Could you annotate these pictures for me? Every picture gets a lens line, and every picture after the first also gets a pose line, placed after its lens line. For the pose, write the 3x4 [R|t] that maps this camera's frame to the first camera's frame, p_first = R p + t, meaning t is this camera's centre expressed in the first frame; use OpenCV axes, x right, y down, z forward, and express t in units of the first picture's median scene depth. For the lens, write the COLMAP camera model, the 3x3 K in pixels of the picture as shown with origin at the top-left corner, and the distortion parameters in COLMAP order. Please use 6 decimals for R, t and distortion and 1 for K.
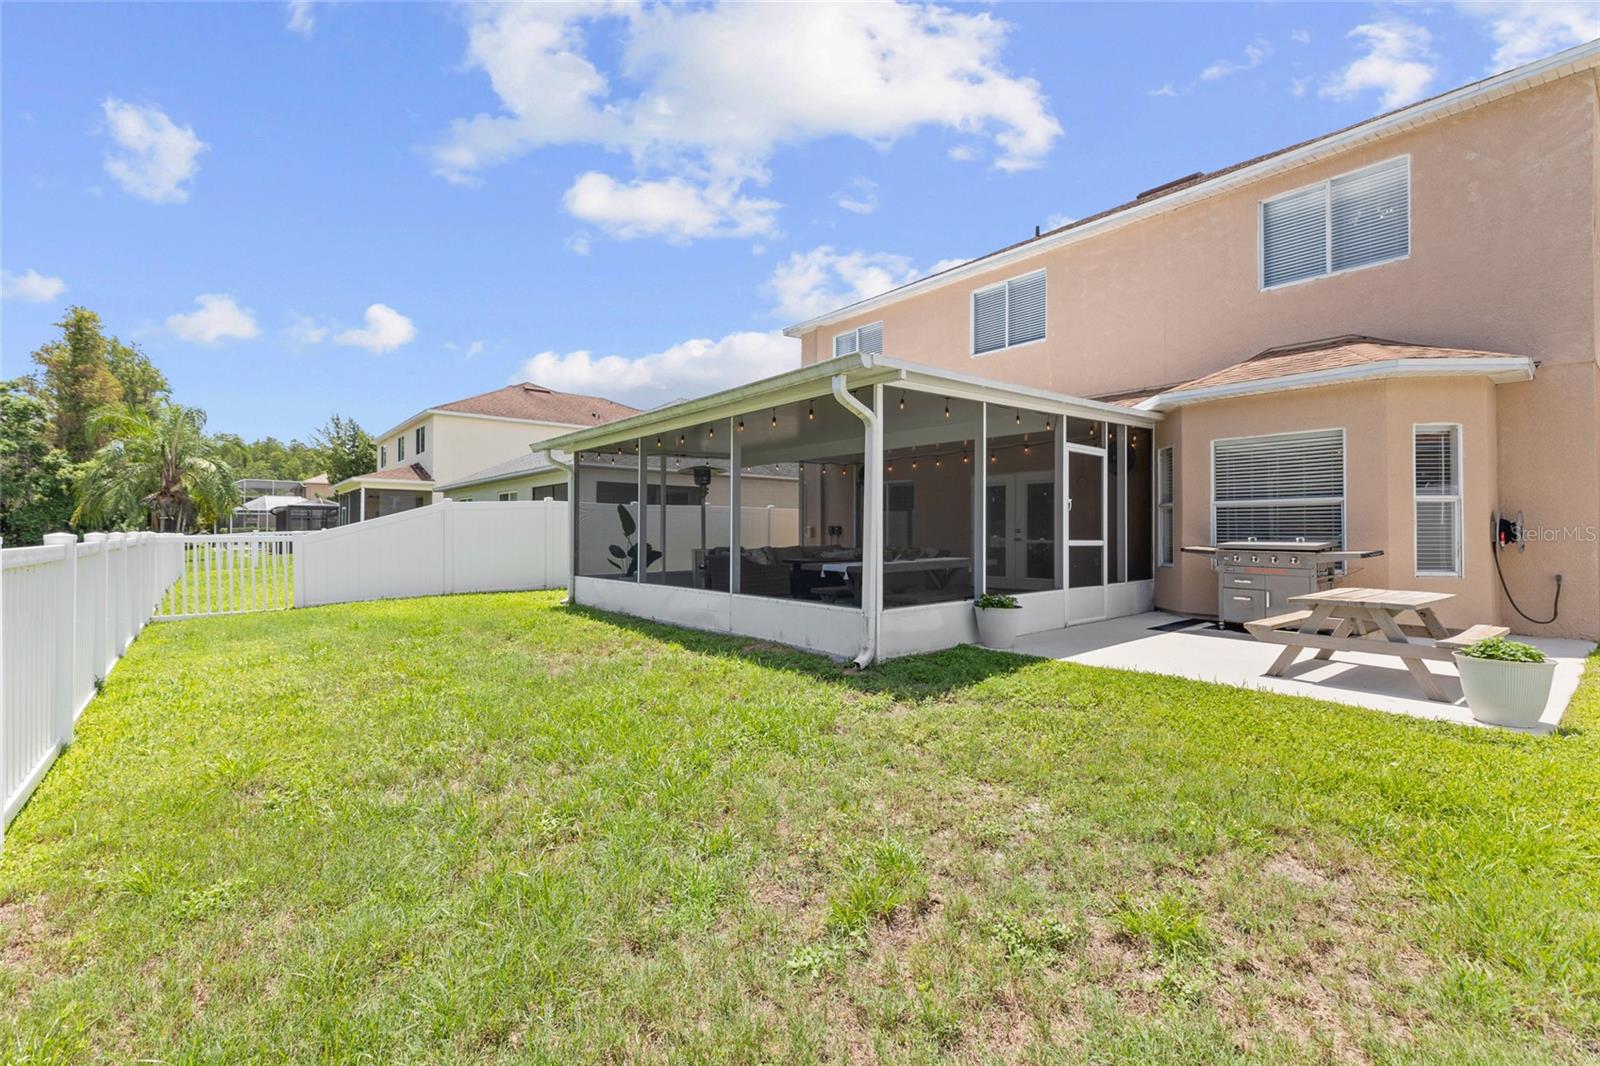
lens RADIAL K [[719.9, 0, 804.3], [0, 719.9, 530.3], [0, 0, 1]] dist [-0.000363, -0.000538]
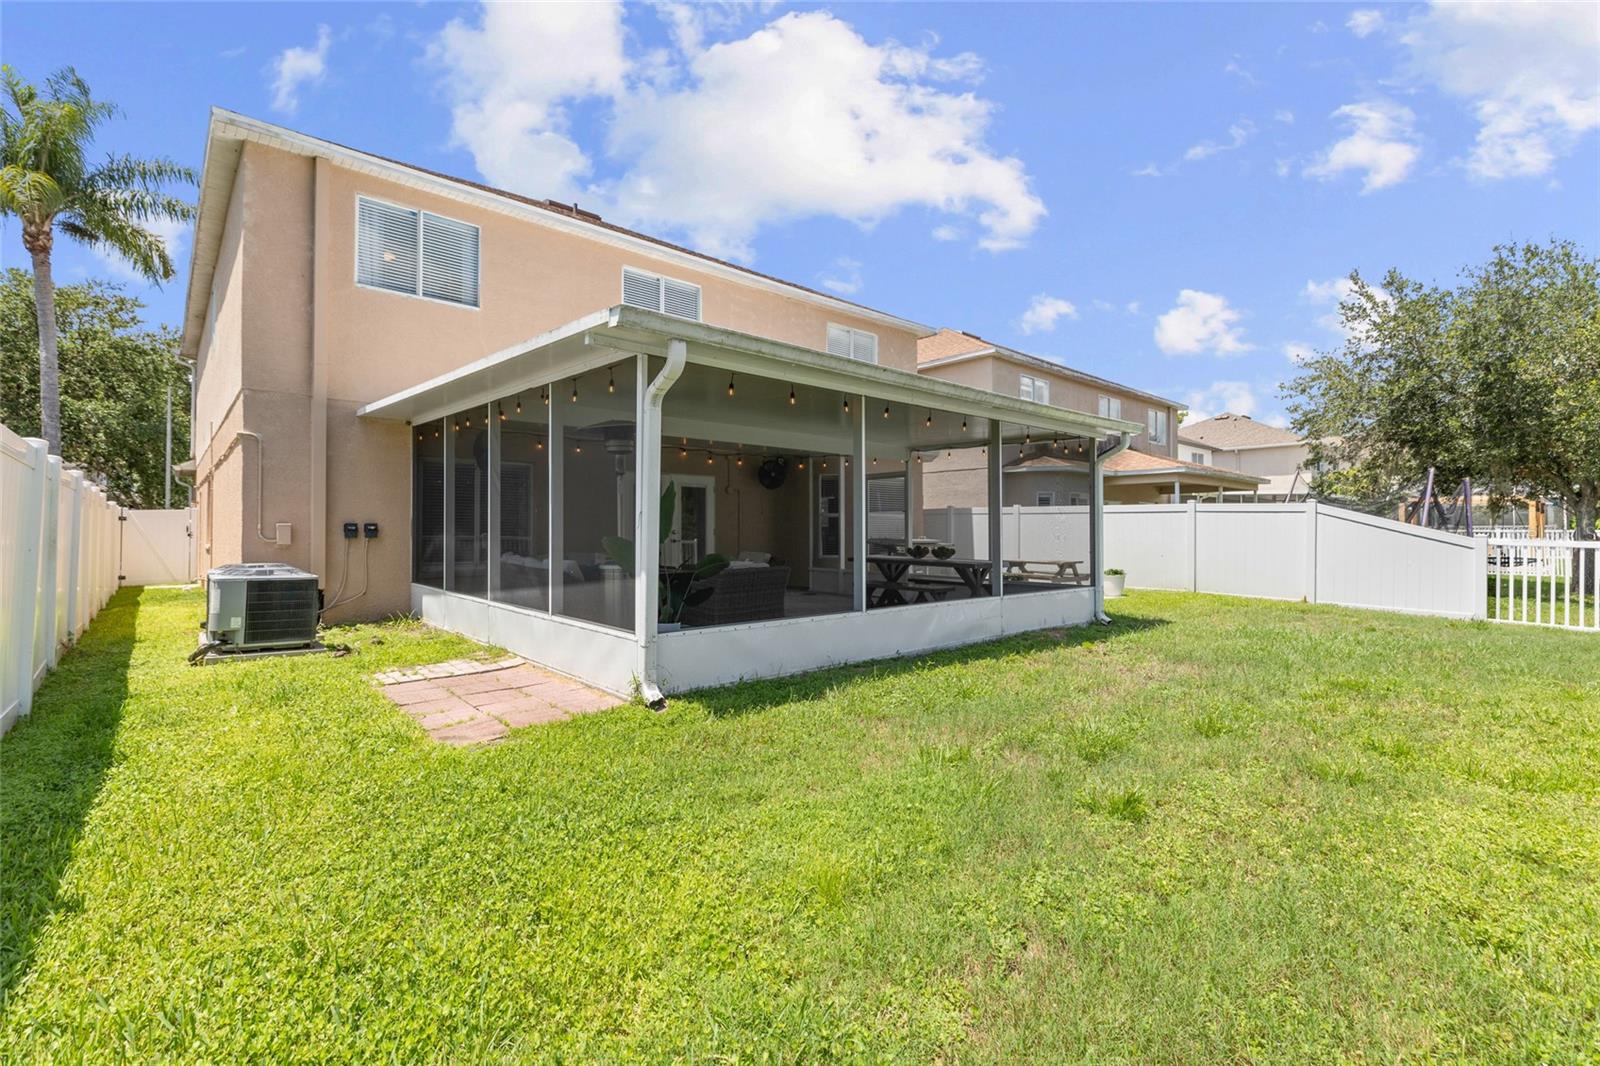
lens RADIAL K [[719.9, 0, 804.3], [0, 719.9, 530.3], [0, 0, 1]] dist [-0.000363, -0.000538]
pose [[-0.039811, 0.003532, 0.999201, -0.996057], [-0.004772, 0.999982, -0.003725, 0.000868], [-0.999196, -0.004916, -0.039794, 1.200215]]
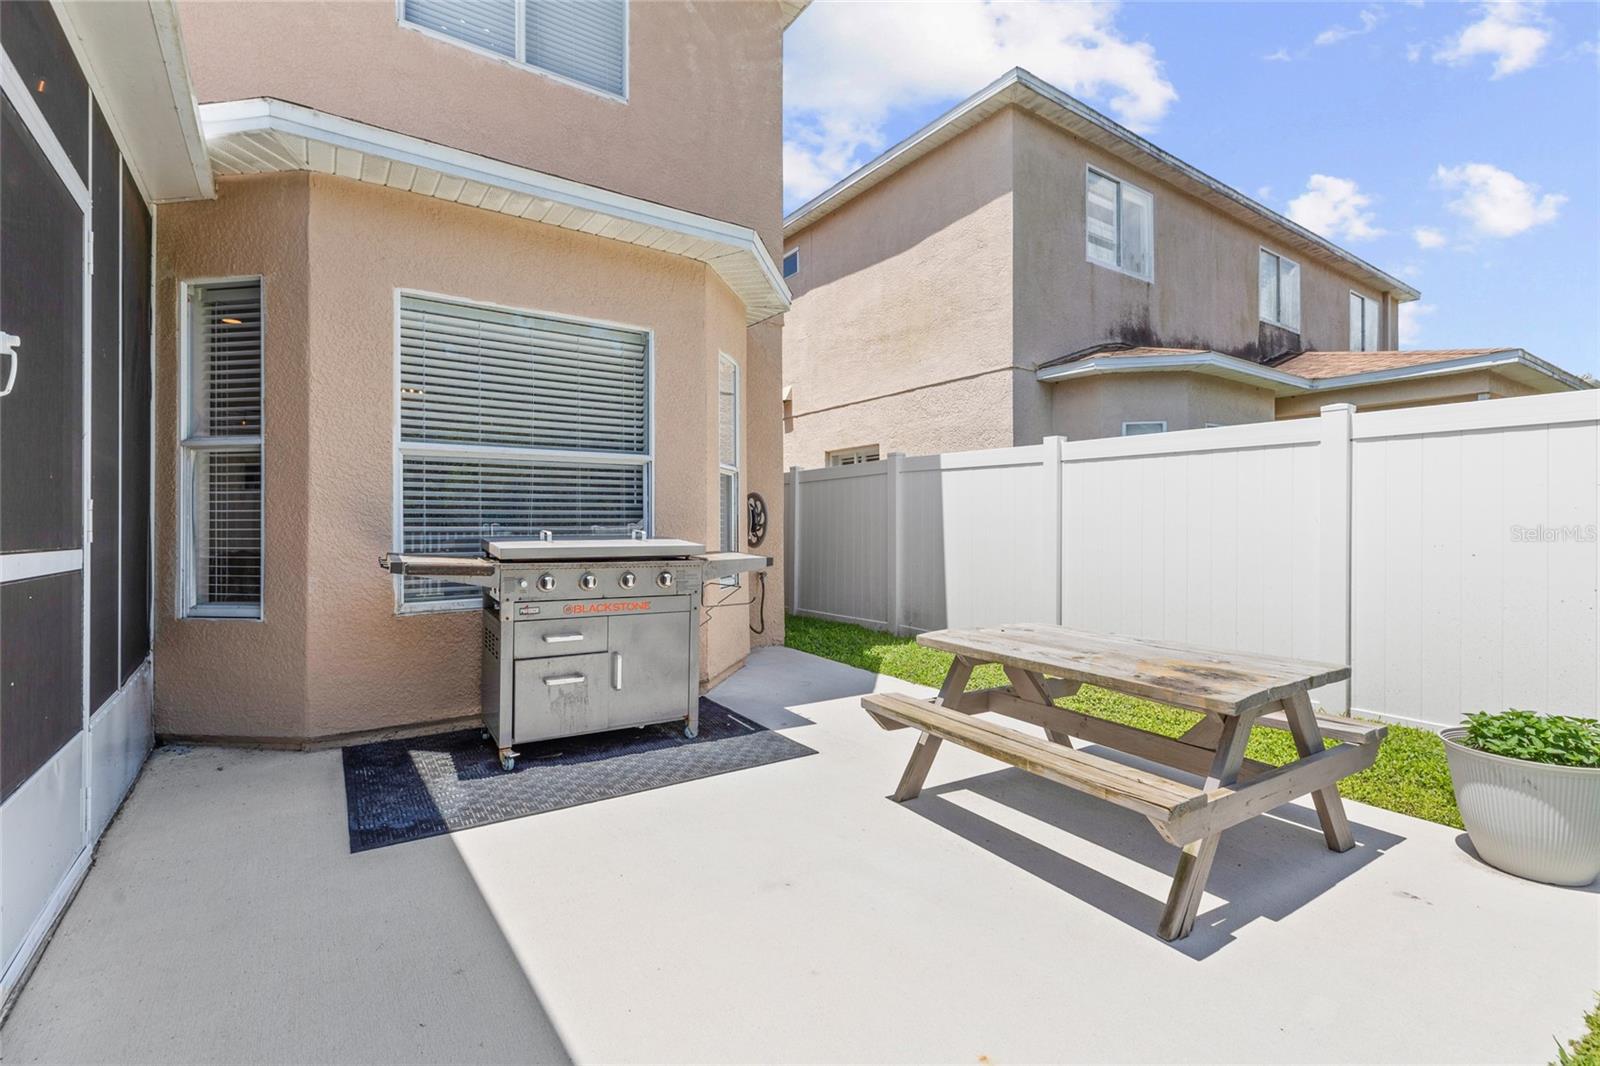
lens RADIAL K [[719.9, 0, 804.3], [0, 719.9, 530.3], [0, 0, 1]] dist [-0.000363, -0.000538]
pose [[0.090866, -0.000459, 0.995863, 0.190566], [0.001975, 0.999998, 0.000281, 0.009240], [-0.995861, 0.001942, 0.090867, 0.736908]]
